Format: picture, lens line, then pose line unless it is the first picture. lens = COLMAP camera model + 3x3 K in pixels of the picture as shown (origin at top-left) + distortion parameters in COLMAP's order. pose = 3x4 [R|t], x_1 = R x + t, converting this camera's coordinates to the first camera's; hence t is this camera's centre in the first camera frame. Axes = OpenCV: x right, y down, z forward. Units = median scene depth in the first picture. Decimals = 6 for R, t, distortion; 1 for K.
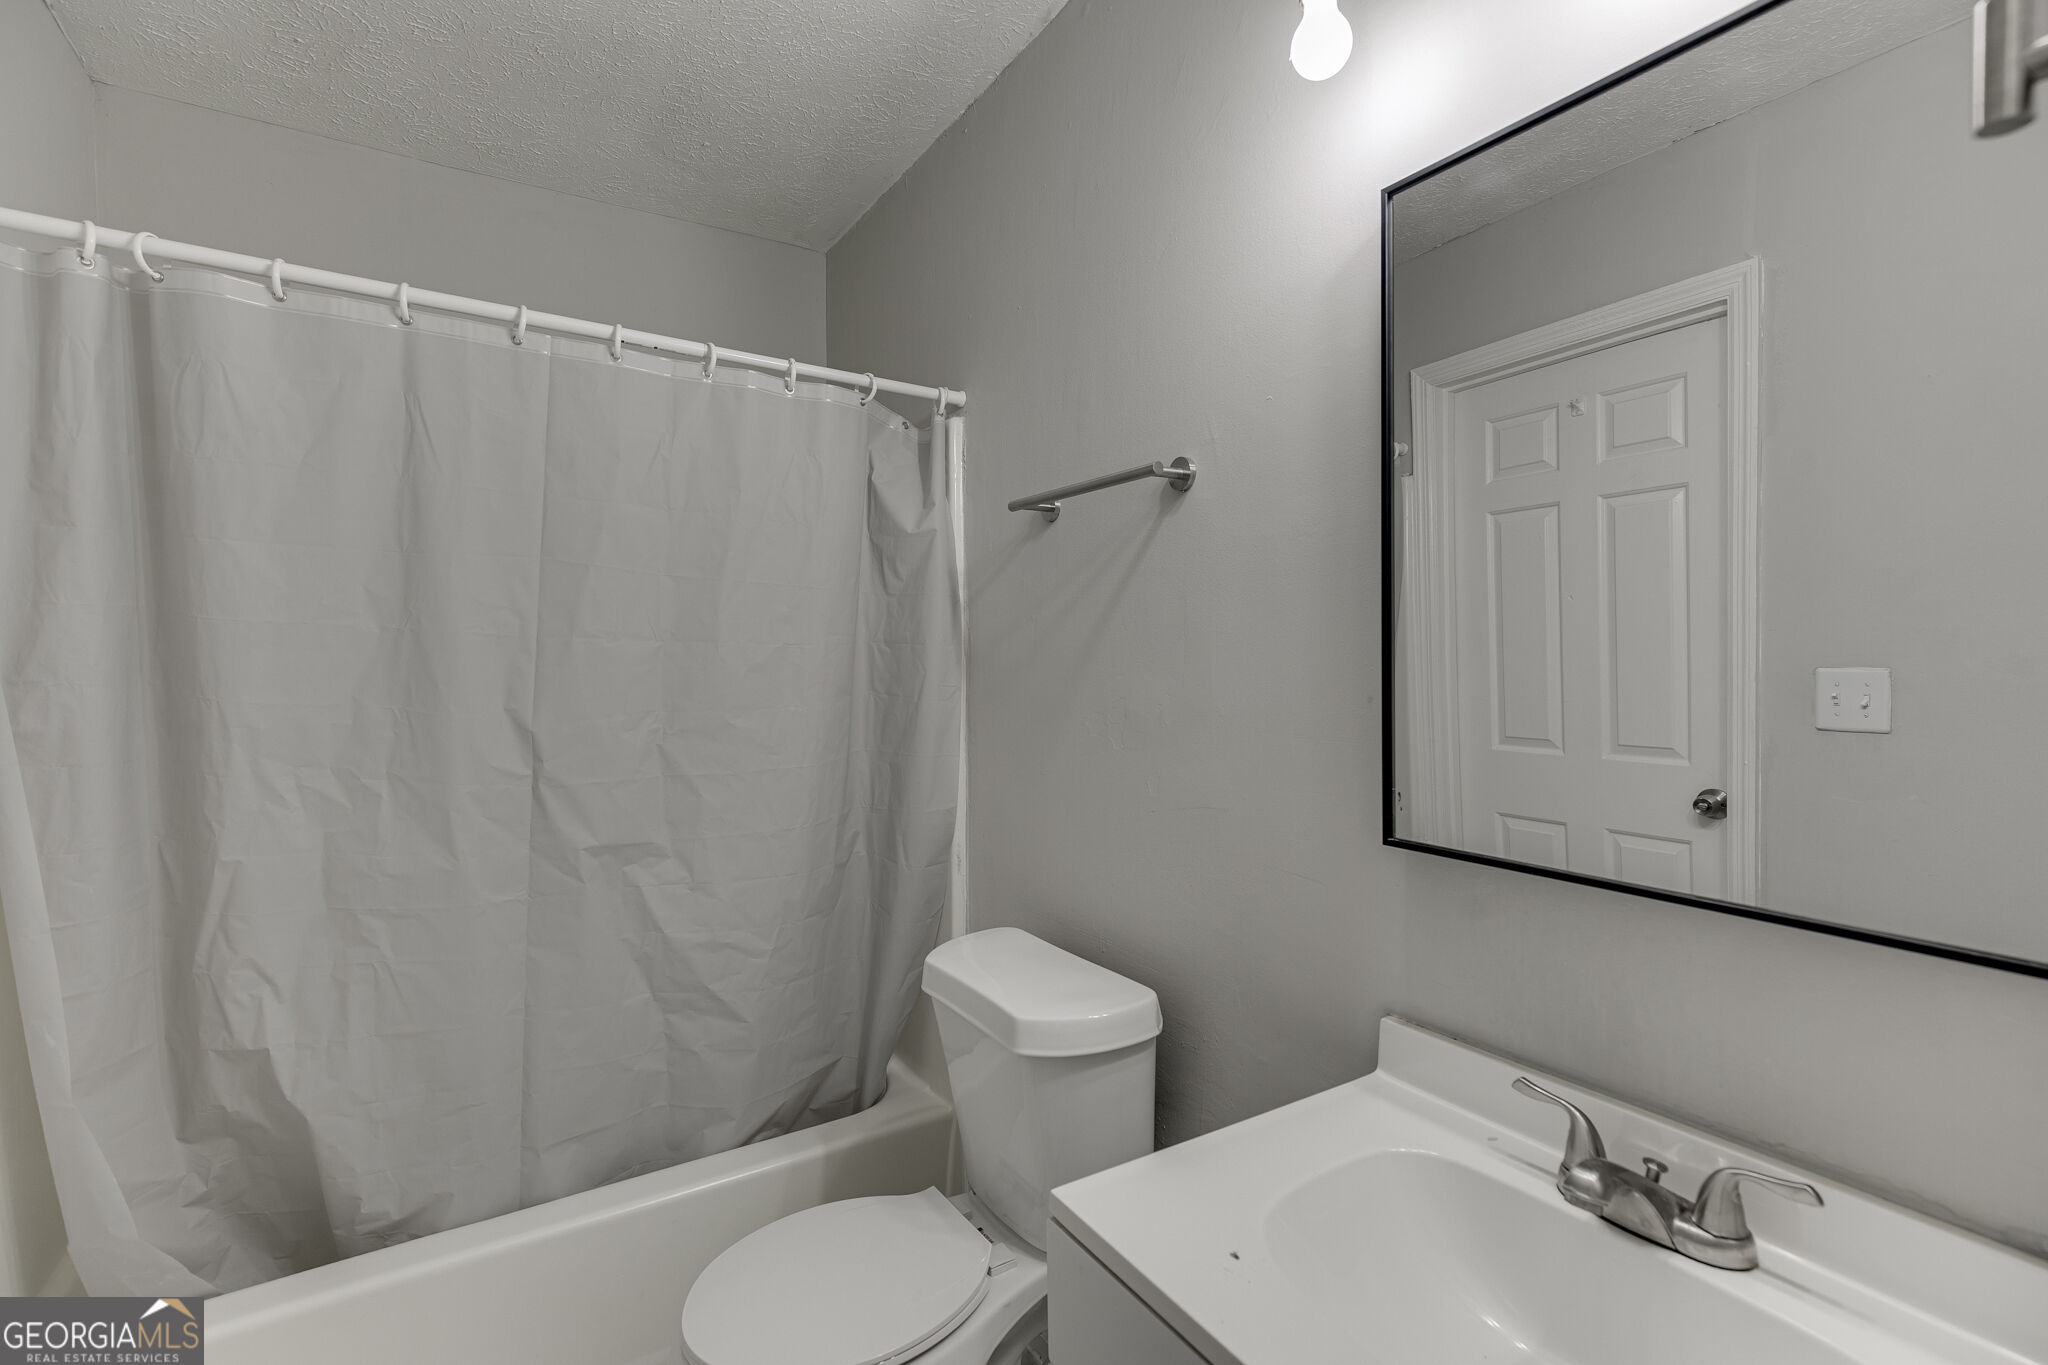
lens RADIAL K [[970.9, 0, 1050.2], [0, 970.9, 669.2], [0, 0, 1]] dist [-0.018409, 0.010250]
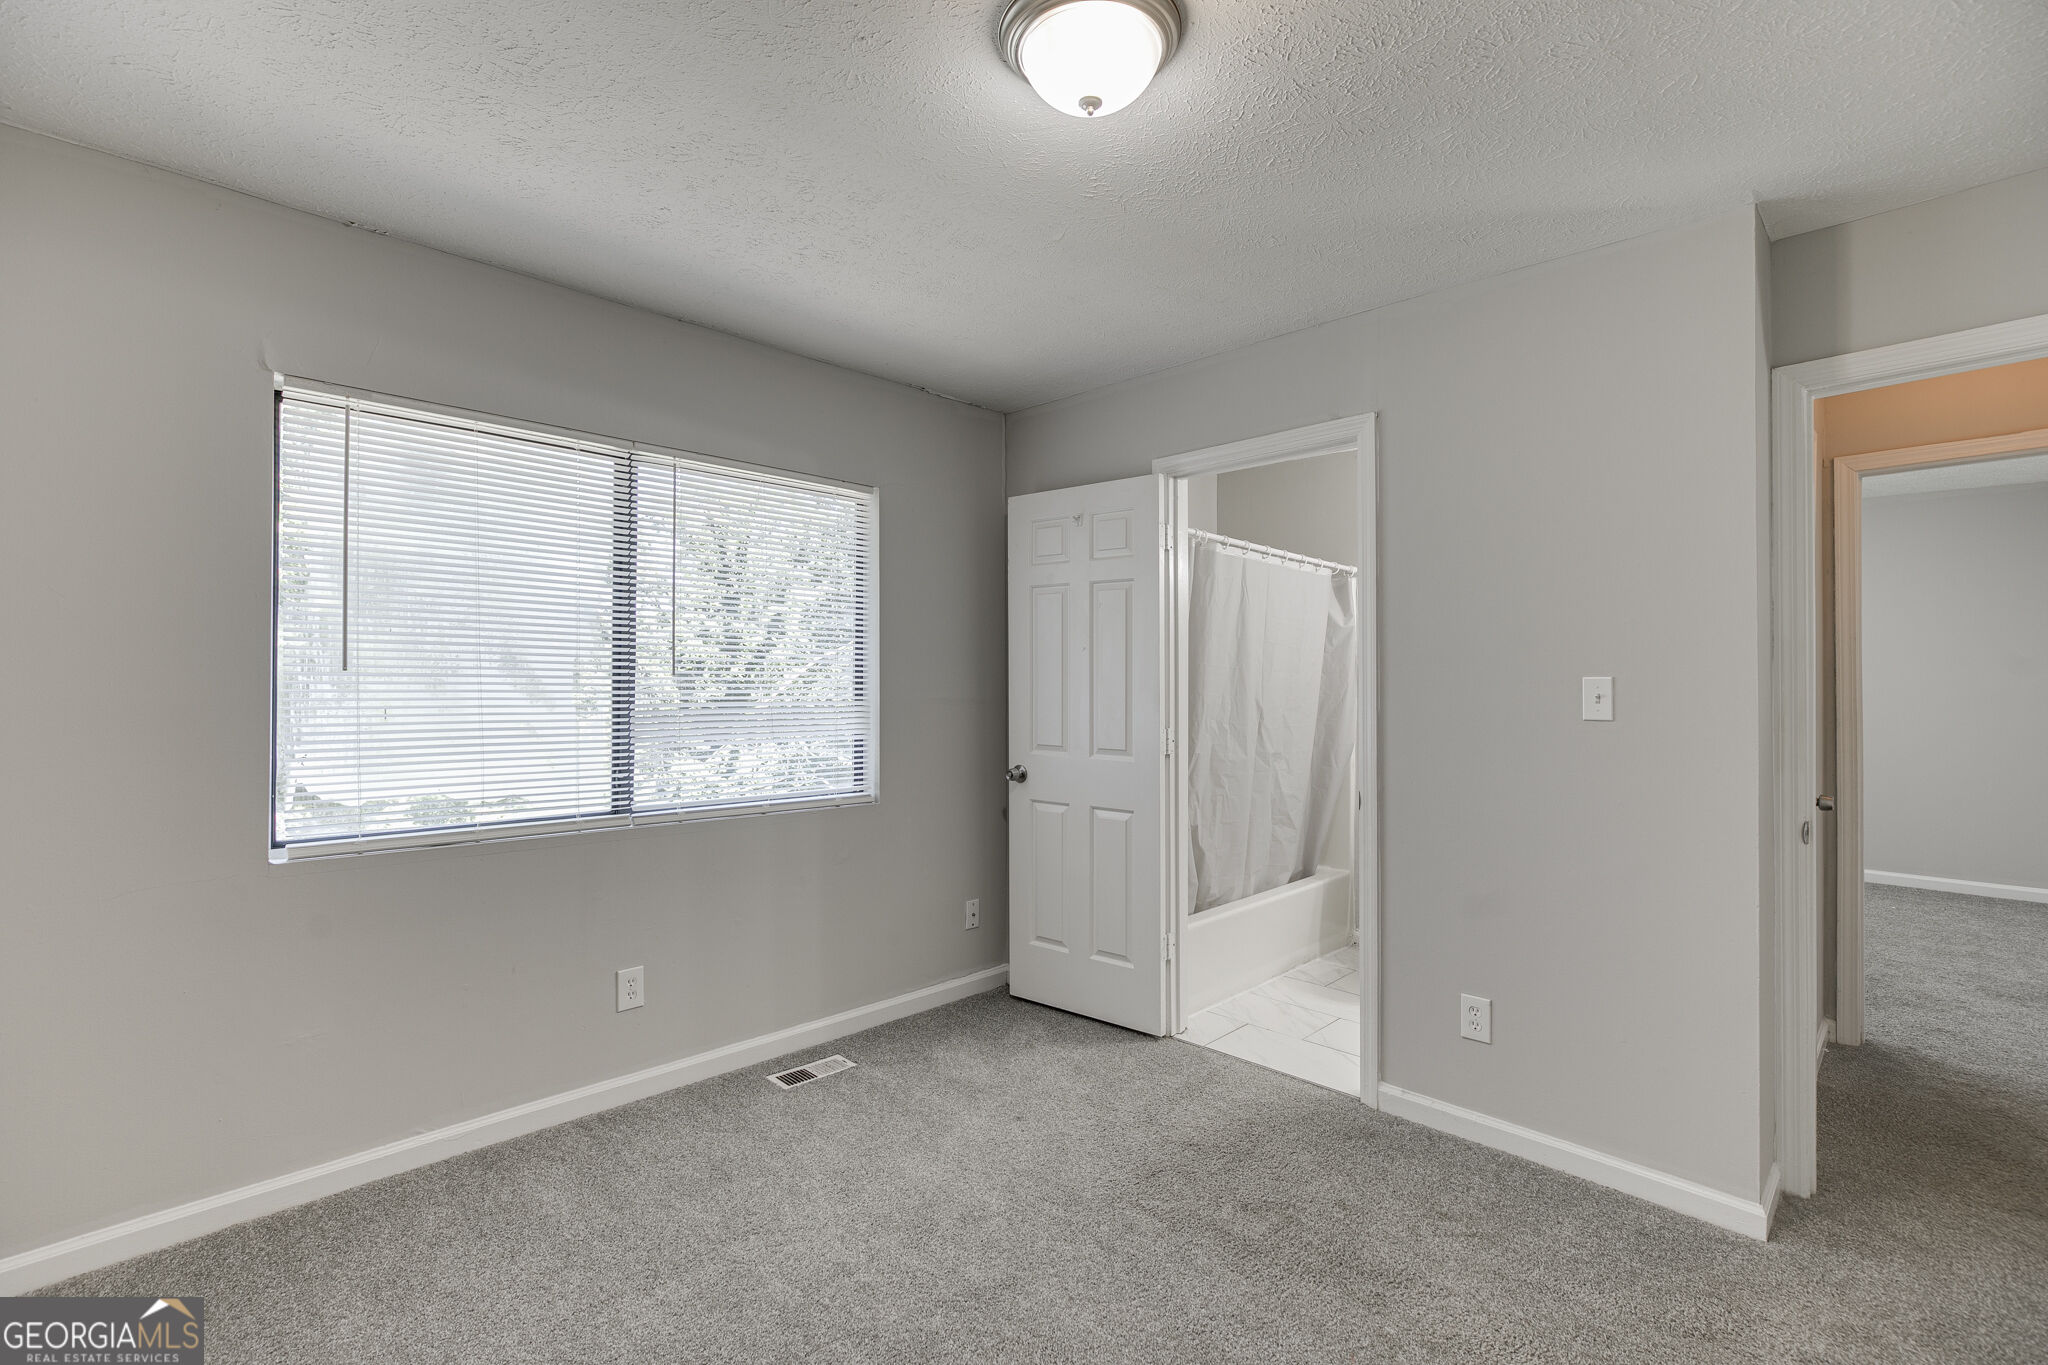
lens RADIAL K [[961.9, 0, 1005.1], [0, 961.9, 671.8], [0, 0, 1]] dist [-0.011986, 0.004619]
pose [[0.977692, 0.002511, 0.210029, -1.702726], [0.001945, 0.999777, -0.021007, 0.022338], [-0.210035, 0.020947, 0.977469, -1.339967]]
